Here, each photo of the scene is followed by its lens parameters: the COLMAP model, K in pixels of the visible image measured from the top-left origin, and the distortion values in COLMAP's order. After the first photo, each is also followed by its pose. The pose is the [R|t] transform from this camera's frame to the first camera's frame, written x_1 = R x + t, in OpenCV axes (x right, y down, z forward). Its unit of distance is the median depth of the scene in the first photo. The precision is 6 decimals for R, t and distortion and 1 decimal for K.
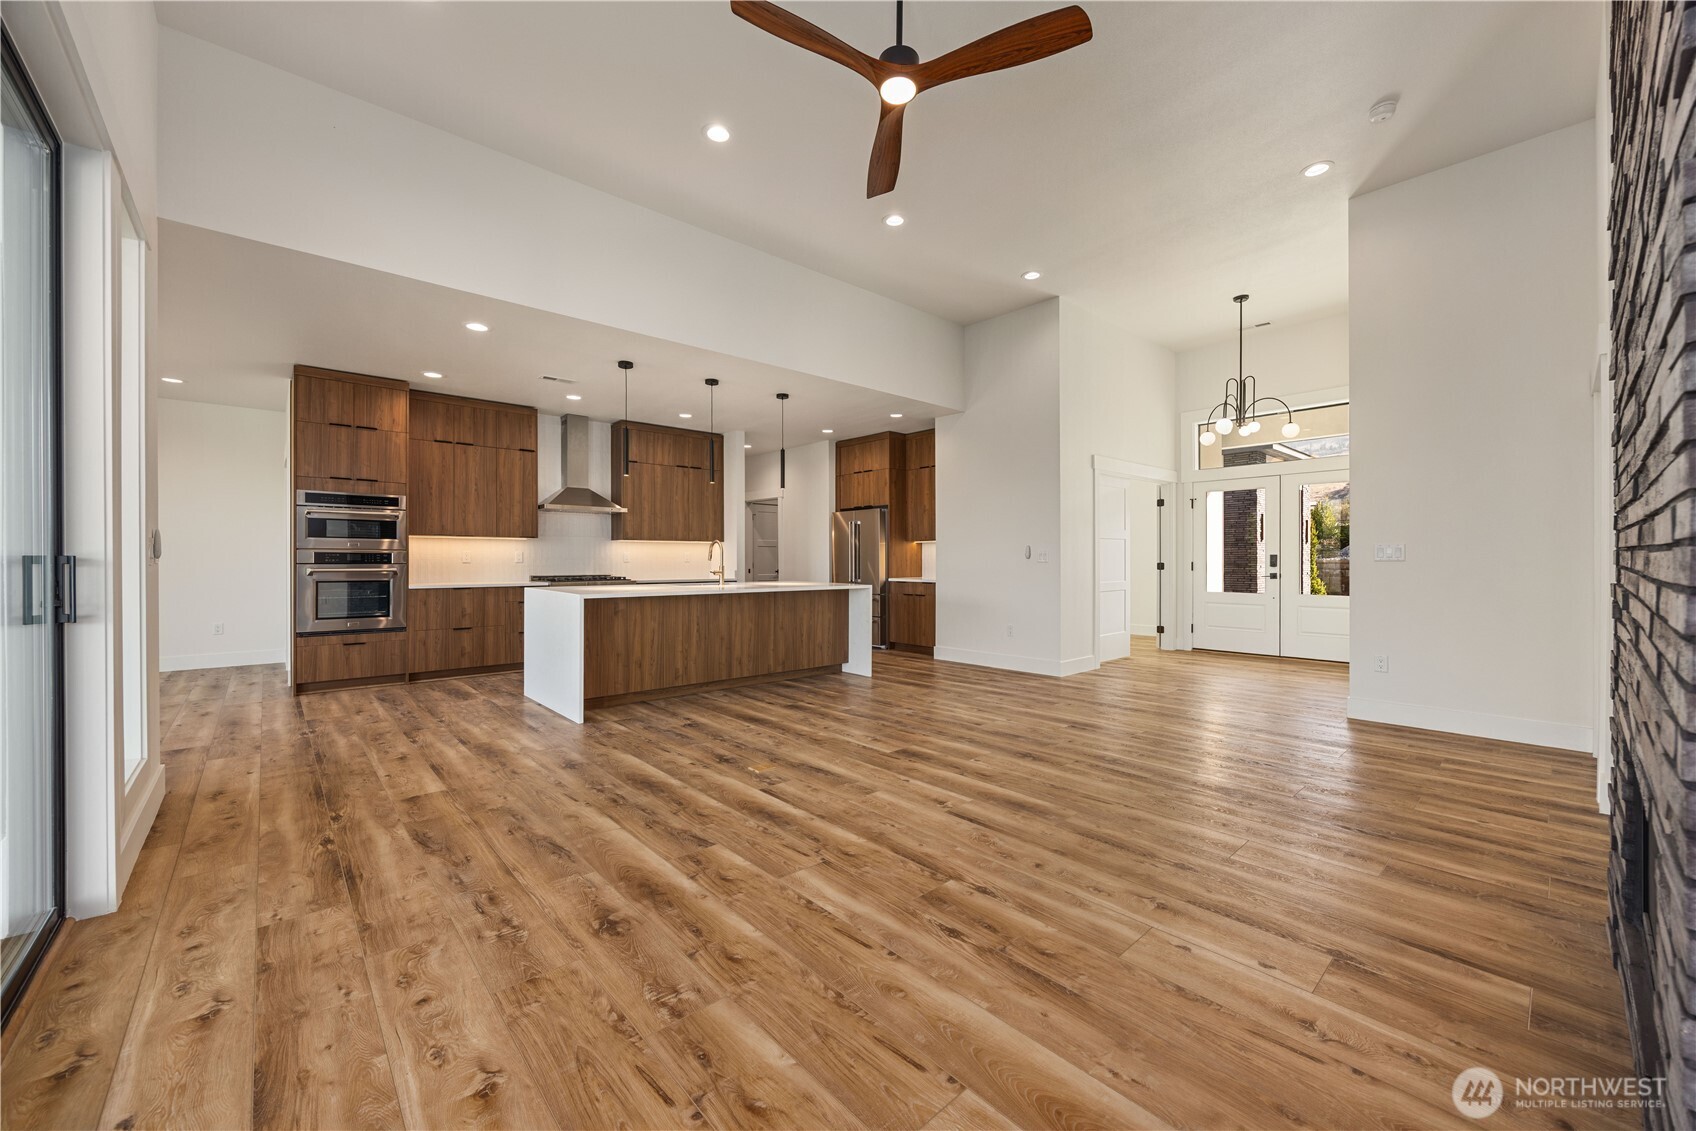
lens RADIAL K [[644.8, 0, 844.5], [0, 644.8, 567.9], [0, 0, 1]] dist [-0.003875, -0.000234]
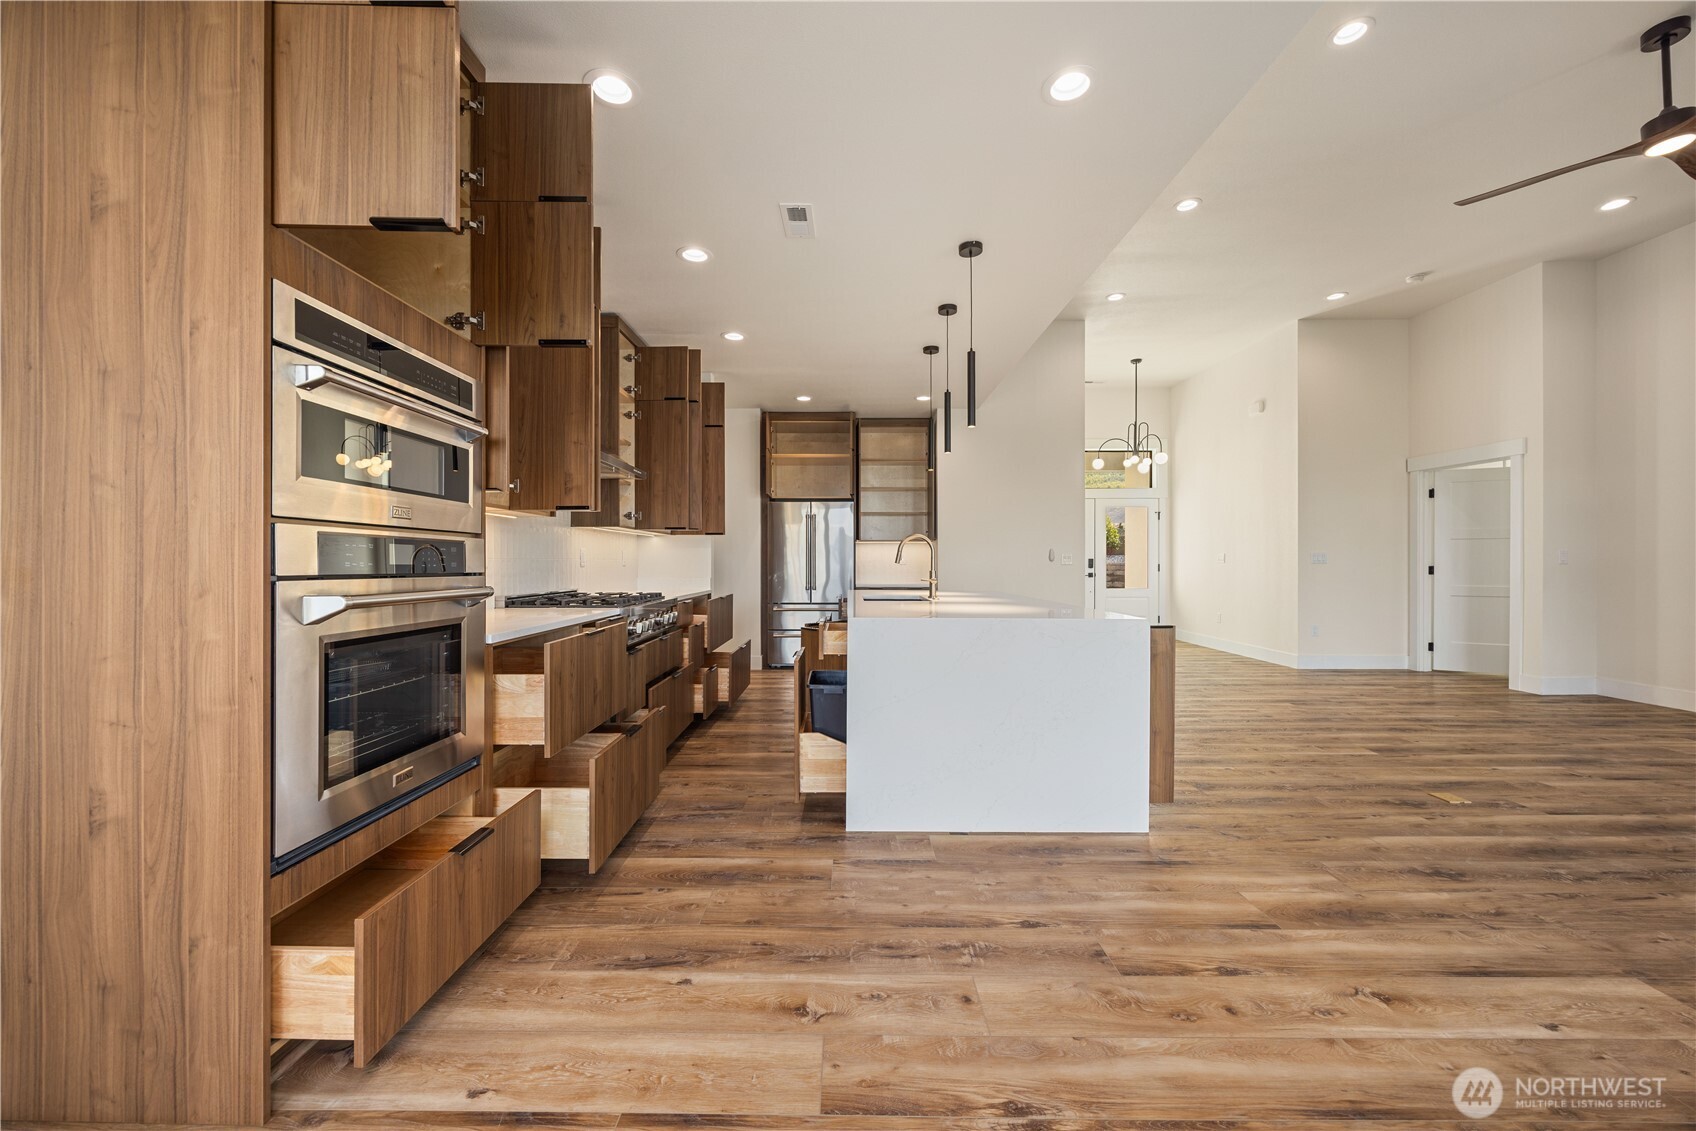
lens RADIAL K [[644.8, 0, 841.2], [0, 644.8, 563.8], [0, 0, 1]] dist [-0.003875, -0.000234]
pose [[0.674155, -0.003013, 0.738583, -0.874732], [0.010349, 0.999932, -0.005367, -0.008983], [-0.738517, 0.011262, 0.674141, 0.666844]]
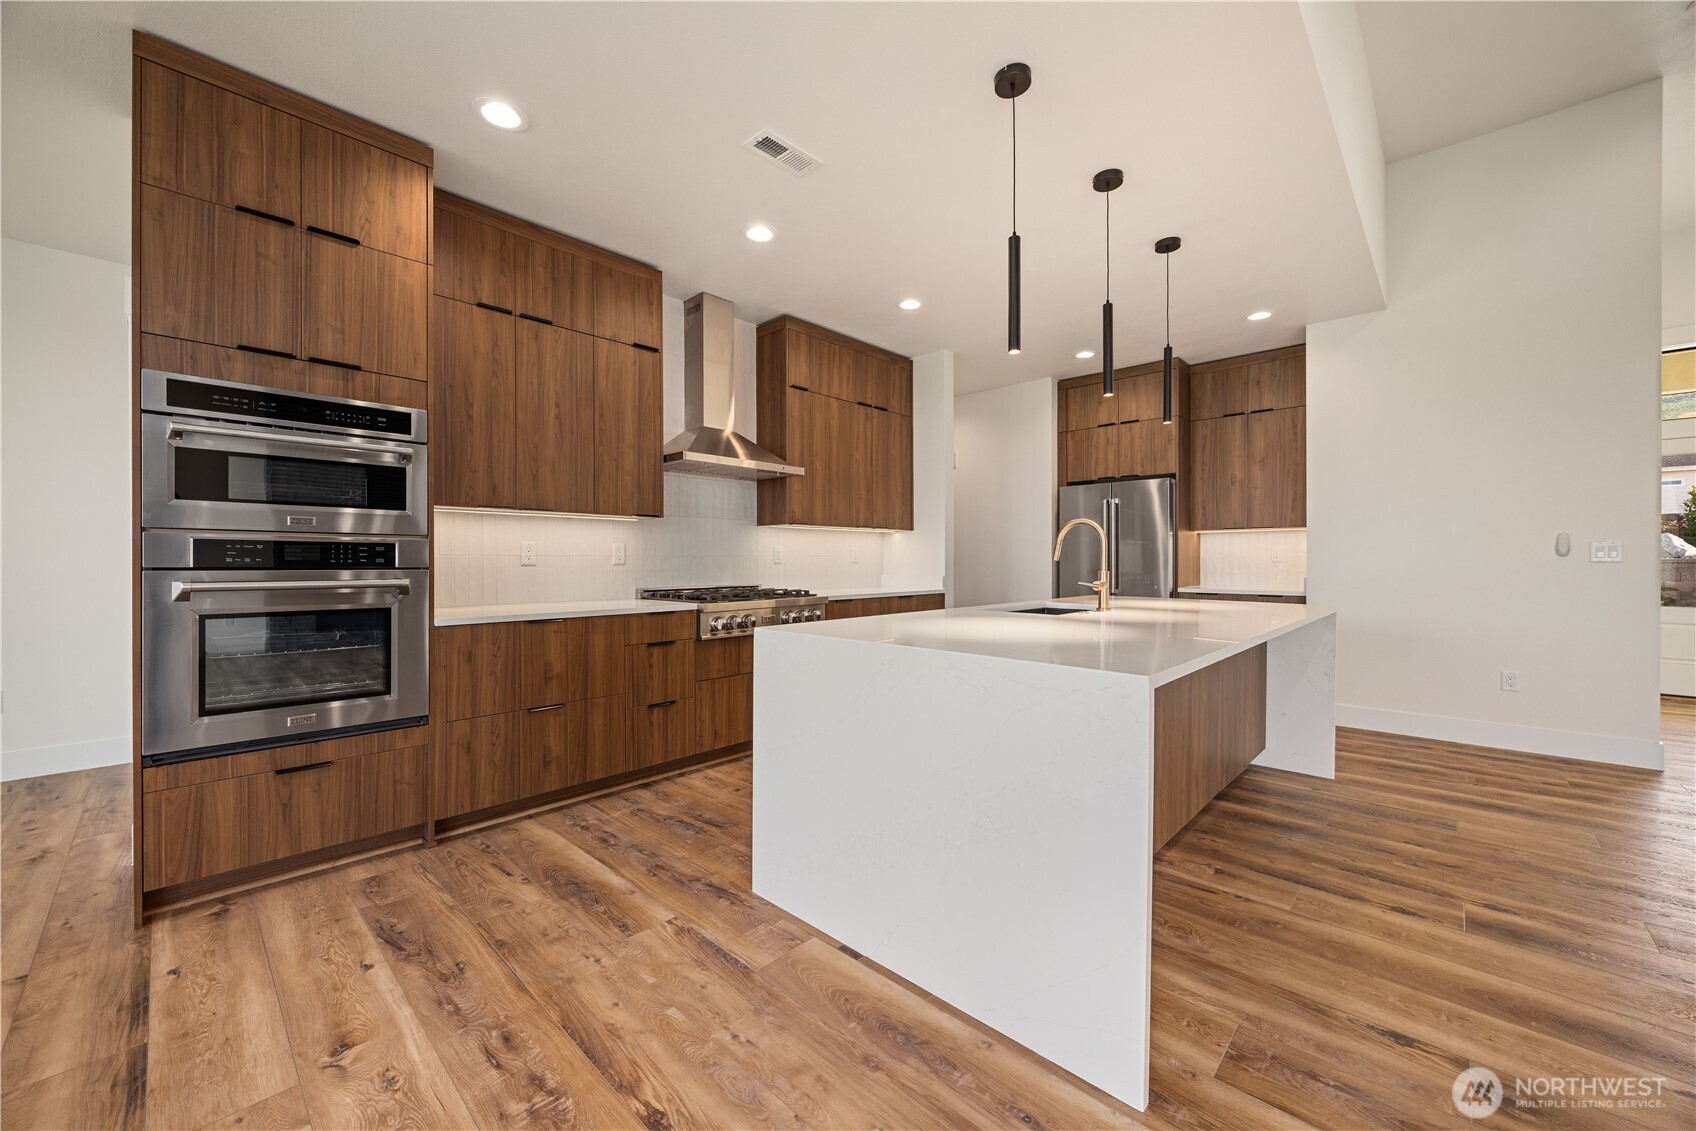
lens RADIAL K [[644.8, 0, 842.0], [0, 644.8, 569.3], [0, 0, 1]] dist [-0.003875, -0.000234]
pose [[0.996899, -0.002029, 0.078665, -0.476859], [0.001837, 0.999995, 0.002519, -0.007153], [-0.078670, -0.002366, 0.996898, 0.596820]]
